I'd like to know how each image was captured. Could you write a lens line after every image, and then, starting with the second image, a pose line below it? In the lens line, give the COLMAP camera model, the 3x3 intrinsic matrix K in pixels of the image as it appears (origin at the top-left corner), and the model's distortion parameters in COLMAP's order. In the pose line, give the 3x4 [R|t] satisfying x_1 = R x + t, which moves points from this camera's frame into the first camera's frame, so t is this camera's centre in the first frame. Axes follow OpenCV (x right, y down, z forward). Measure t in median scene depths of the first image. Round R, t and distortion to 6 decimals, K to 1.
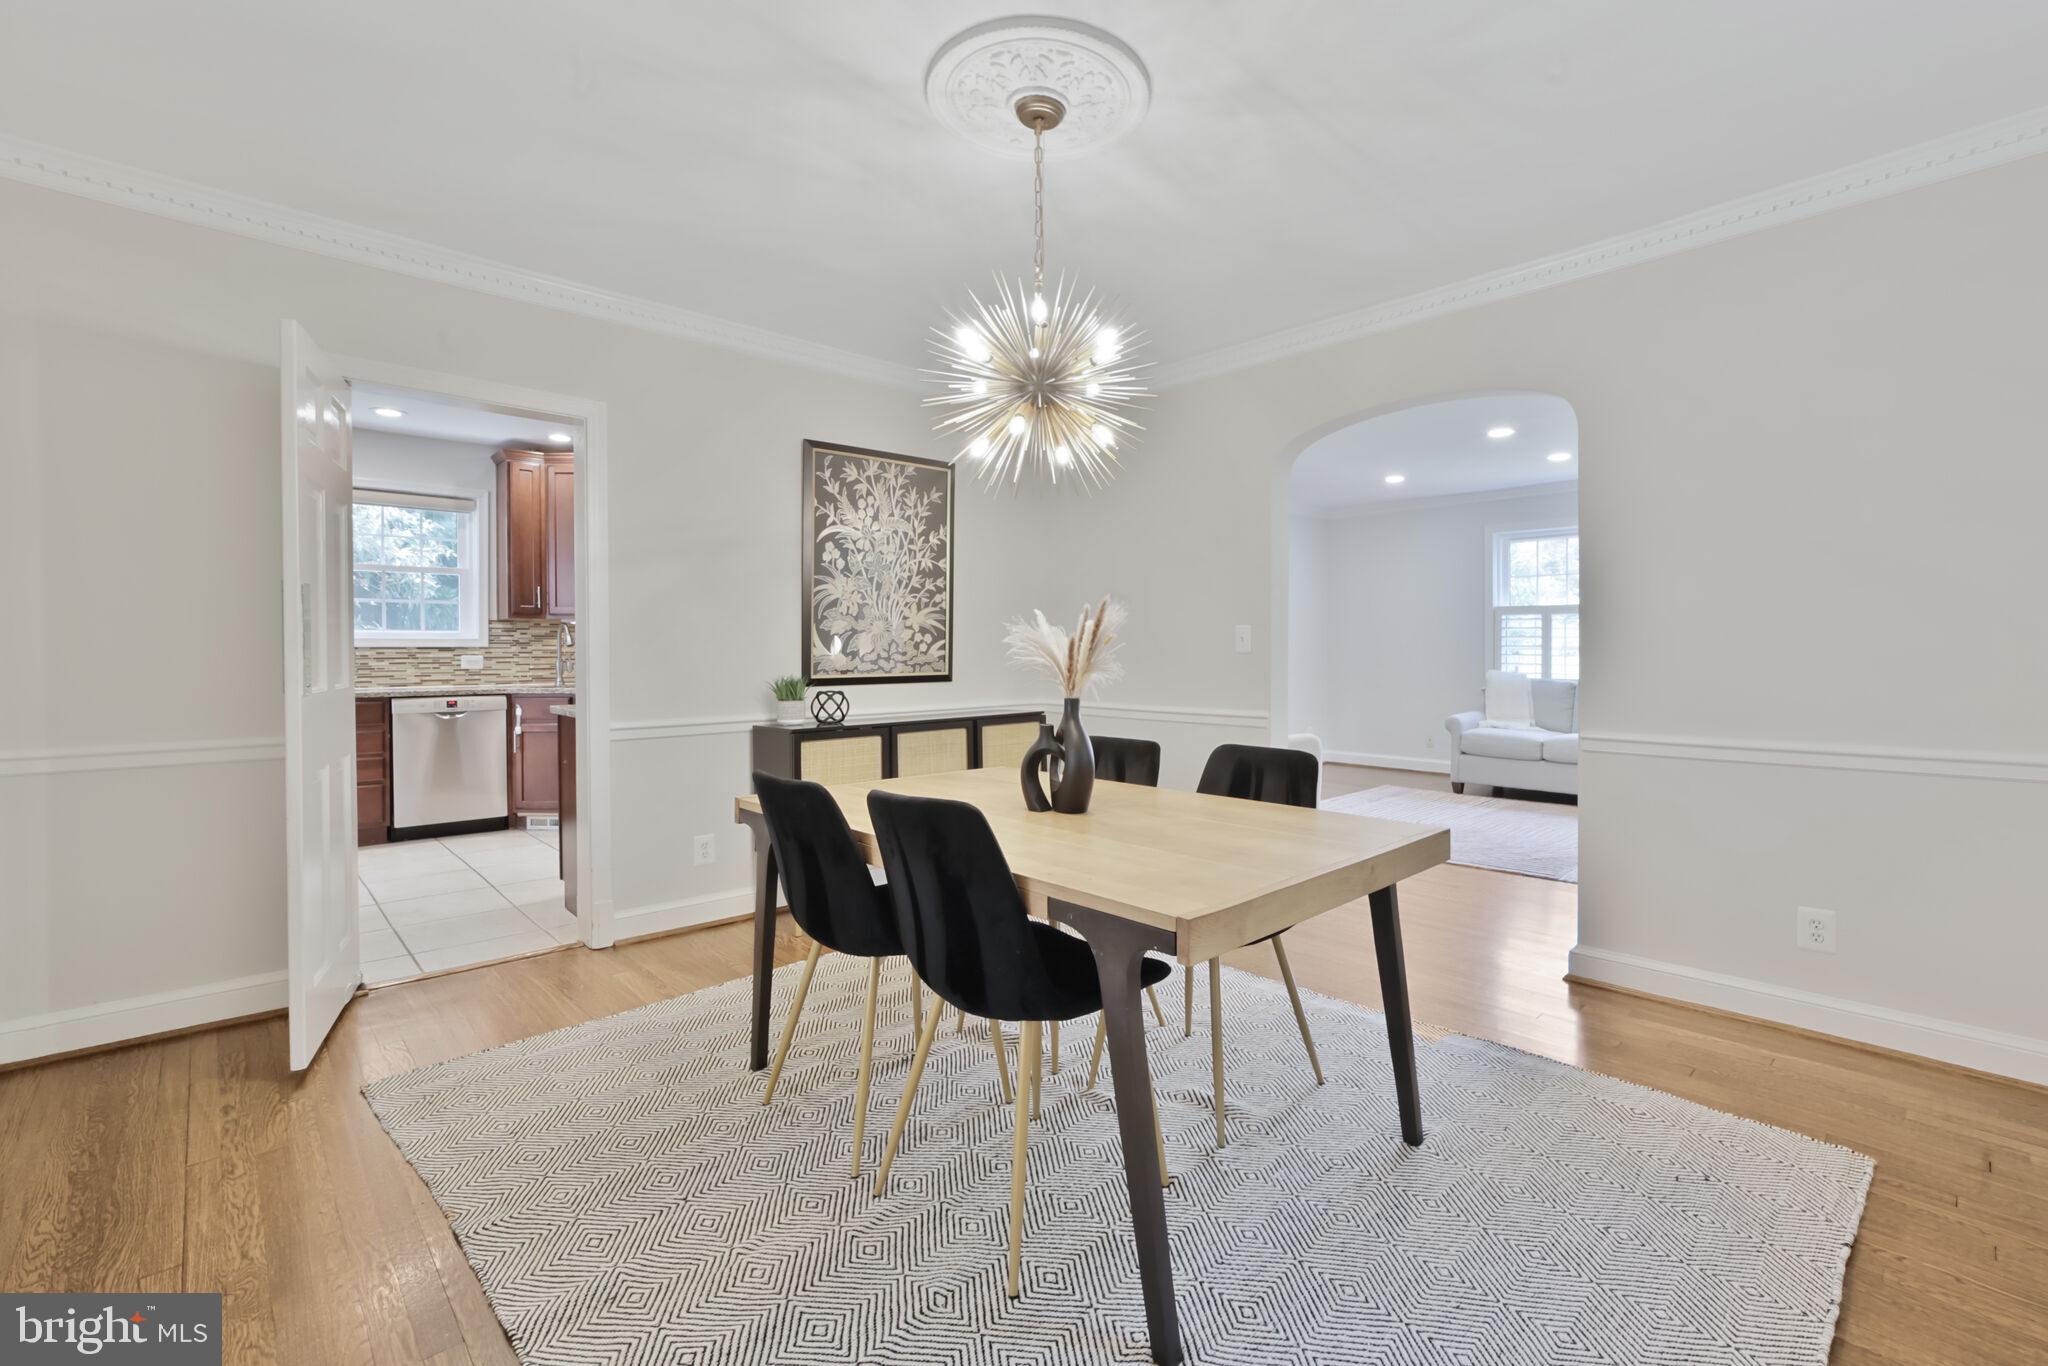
lens RADIAL K [[866.1, 0, 1035.1], [0, 866.1, 661.9], [0, 0, 1]] dist [-0.012431, 0.000656]
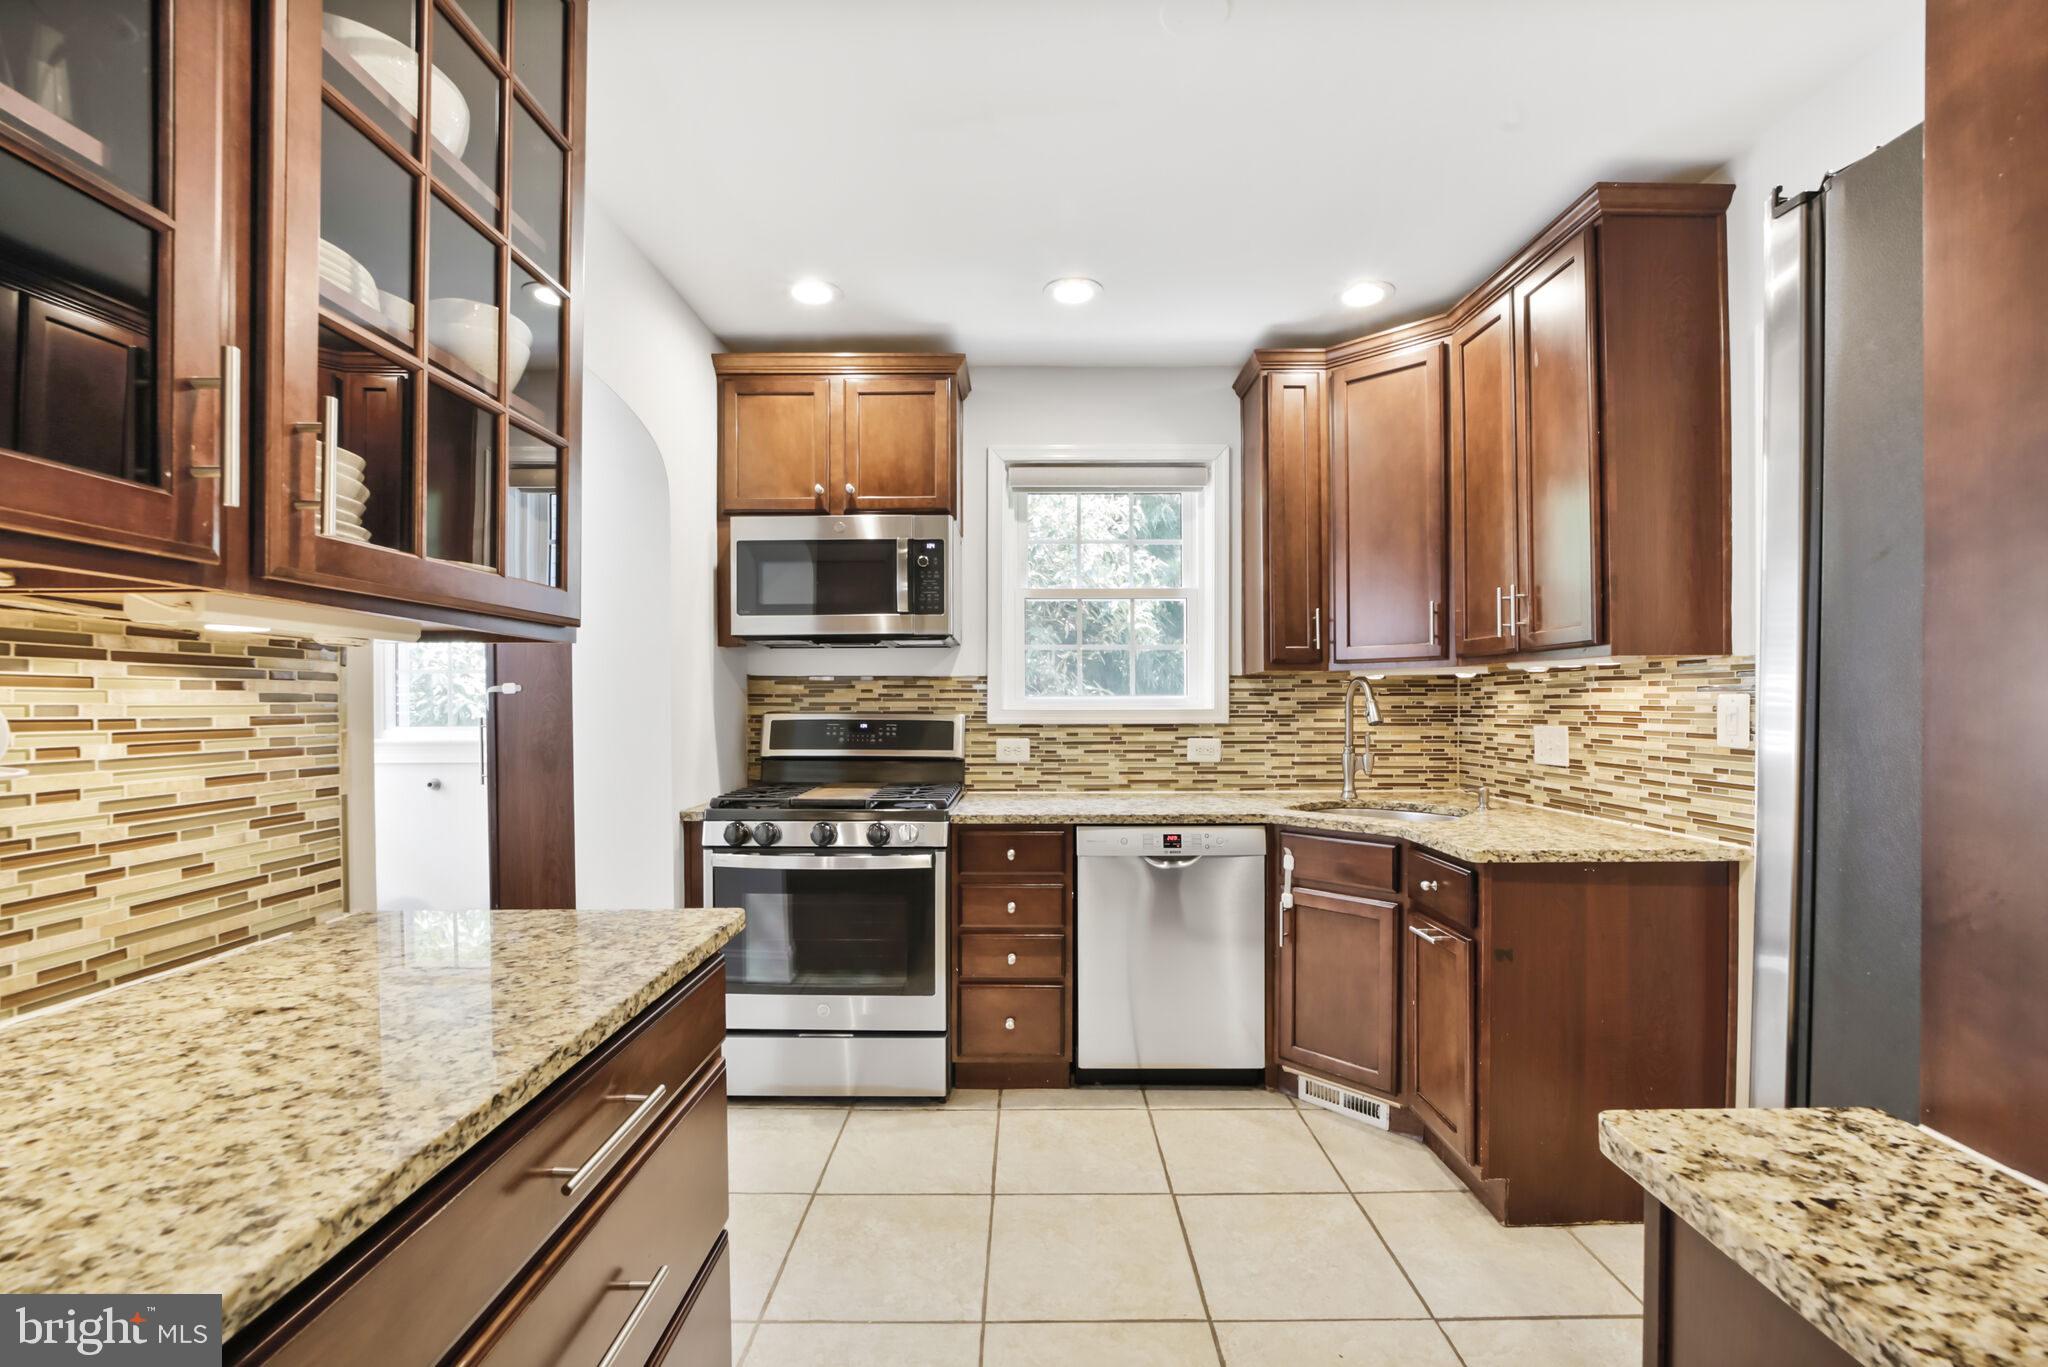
lens RADIAL K [[866.1, 0, 1036.9], [0, 866.1, 701.1], [0, 0, 1]] dist [-0.012431, 0.000656]
pose [[0.728891, -0.002541, -0.684625, -0.349023], [-0.008243, 0.999888, -0.012487, -0.024452], [0.684580, 0.014745, 0.728788, 0.517567]]
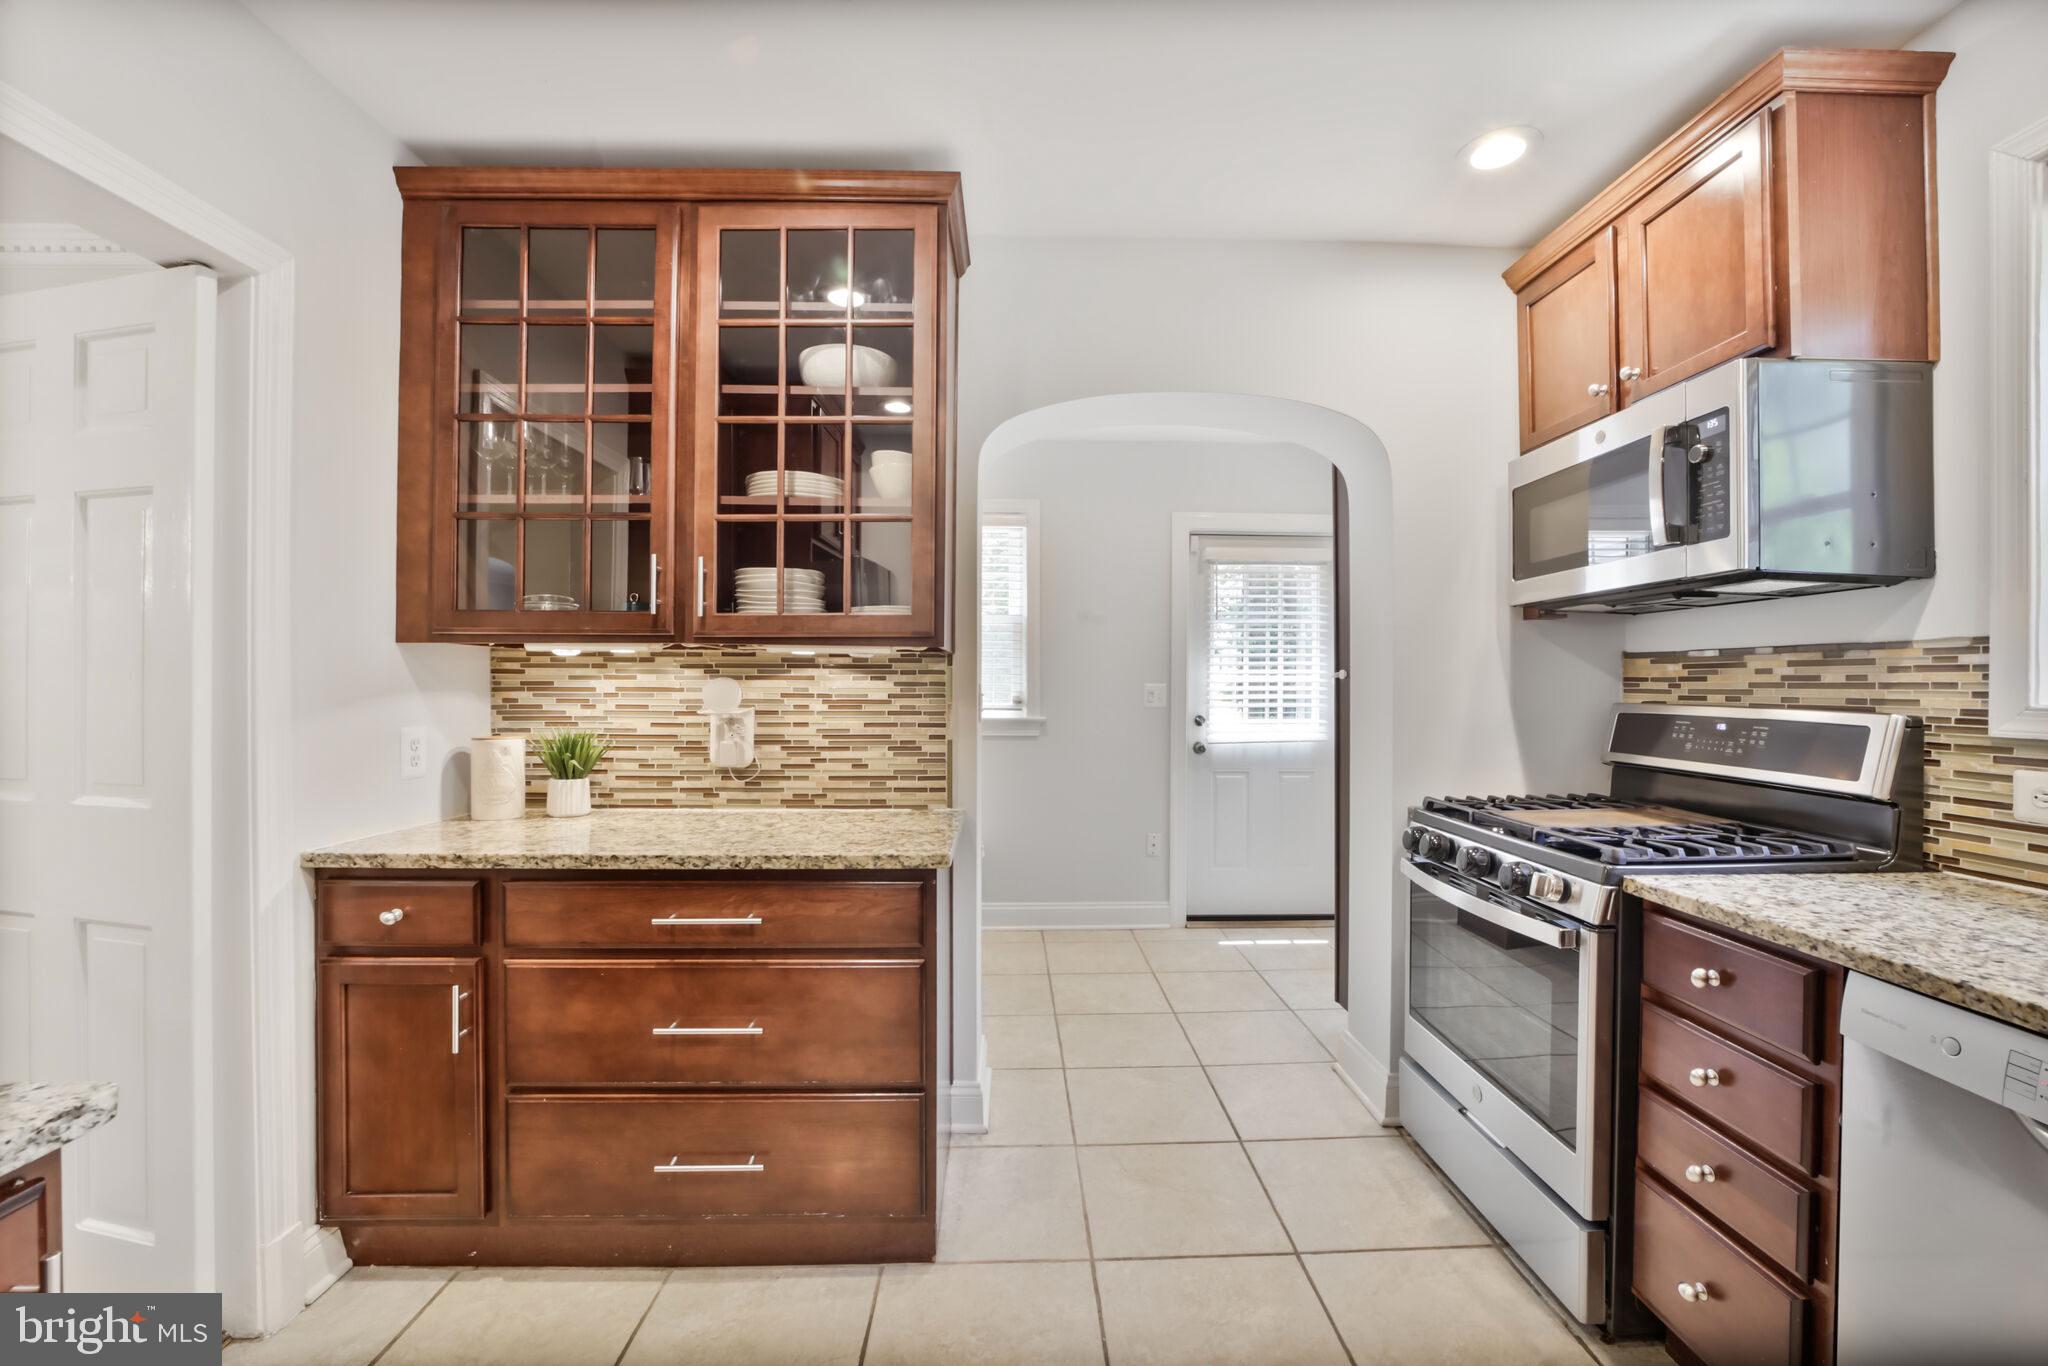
lens RADIAL K [[866.1, 0, 1034.7], [0, 866.1, 671.9], [0, 0, 1]] dist [-0.012431, 0.000656]
pose [[-0.661228, -0.011592, -0.750096, -0.365323], [-0.013454, 0.999903, -0.003593, -0.031722], [0.750065, 0.007717, -0.661320, 0.866719]]
